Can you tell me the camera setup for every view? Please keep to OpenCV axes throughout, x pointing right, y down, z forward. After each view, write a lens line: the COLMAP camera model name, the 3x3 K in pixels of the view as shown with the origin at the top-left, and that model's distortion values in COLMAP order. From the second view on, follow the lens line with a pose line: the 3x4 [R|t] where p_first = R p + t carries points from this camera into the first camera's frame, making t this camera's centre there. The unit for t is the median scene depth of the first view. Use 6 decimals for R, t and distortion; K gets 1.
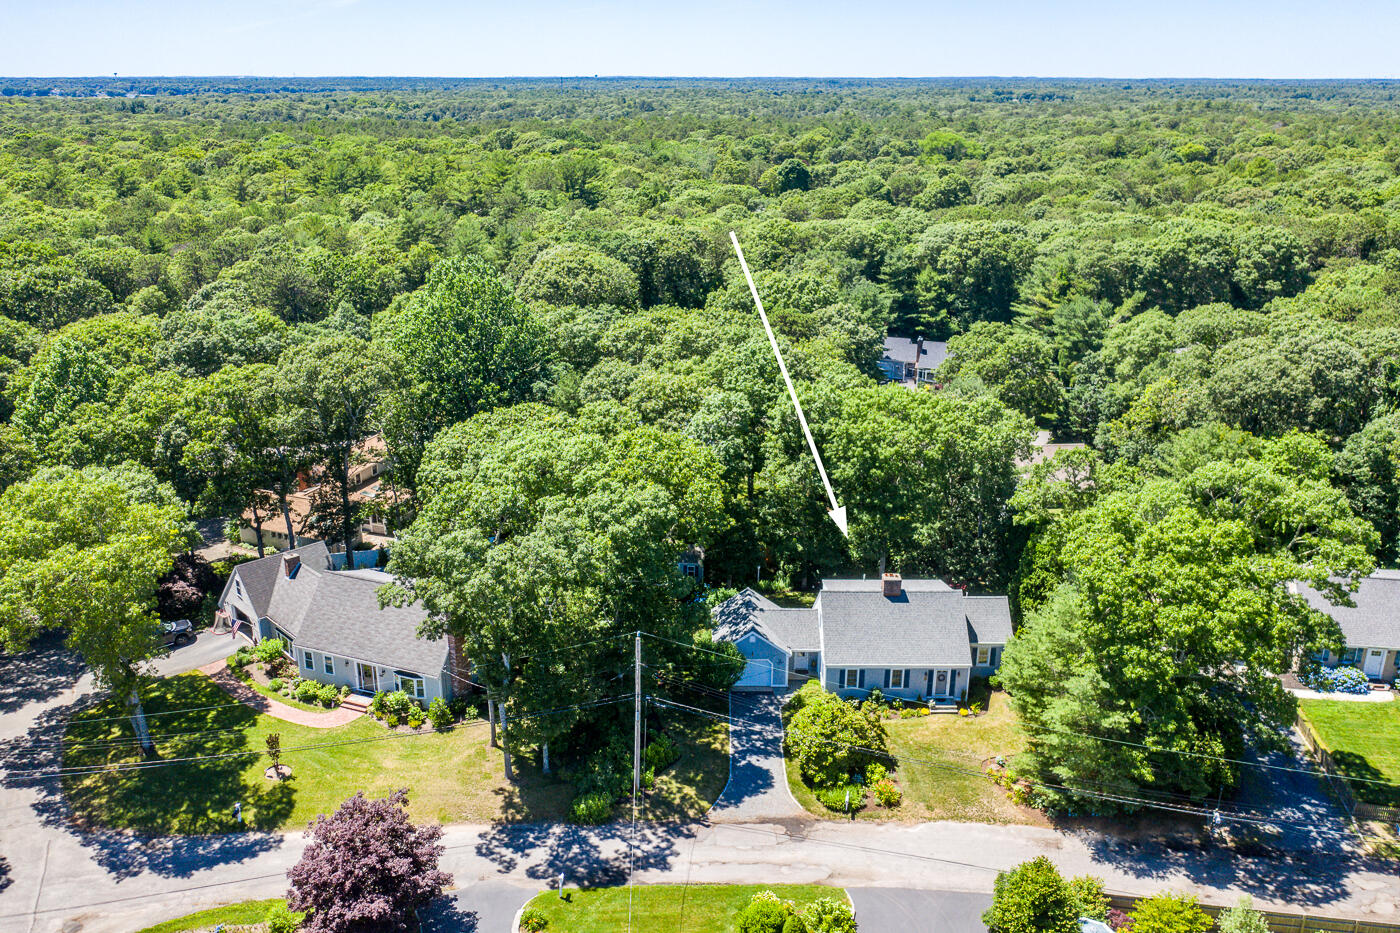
lens RADIAL K [[1142.9, 0, 699.8], [0, 1142.9, 463.0], [0, 0, 1]] dist [-0.054444, 0.000671]
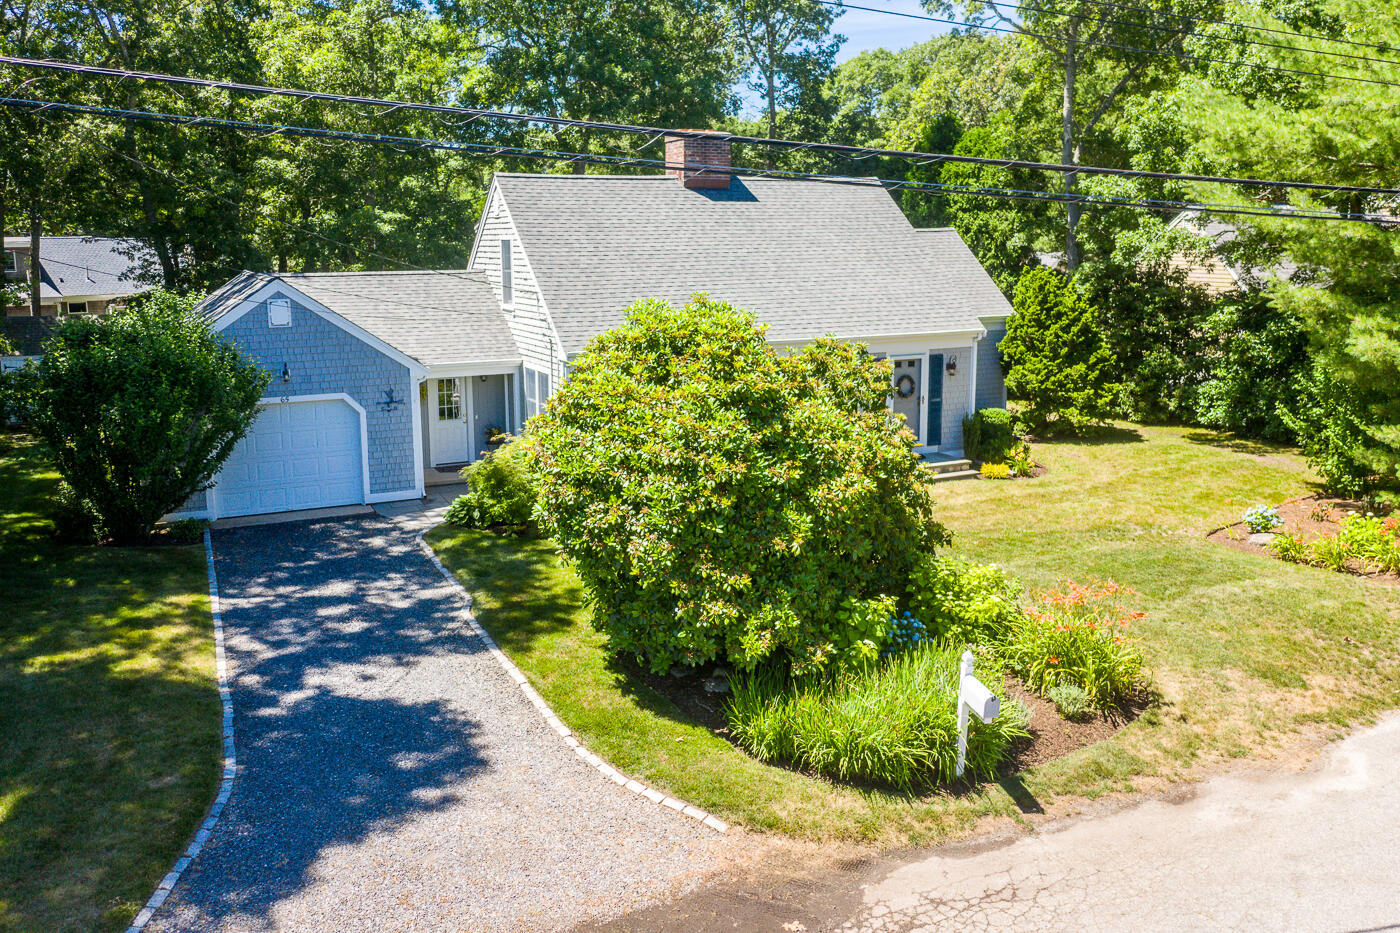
lens RADIAL K [[1142.9, 0, 706.6], [0, 1142.9, 464.3], [0, 0, 1]] dist [-0.054444, 0.000671]
pose [[0.902713, -0.094906, 0.419645, 0.024639], [0.142706, 0.986199, -0.083944, 0.244882], [-0.405886, 0.135664, 0.903799, 0.779380]]
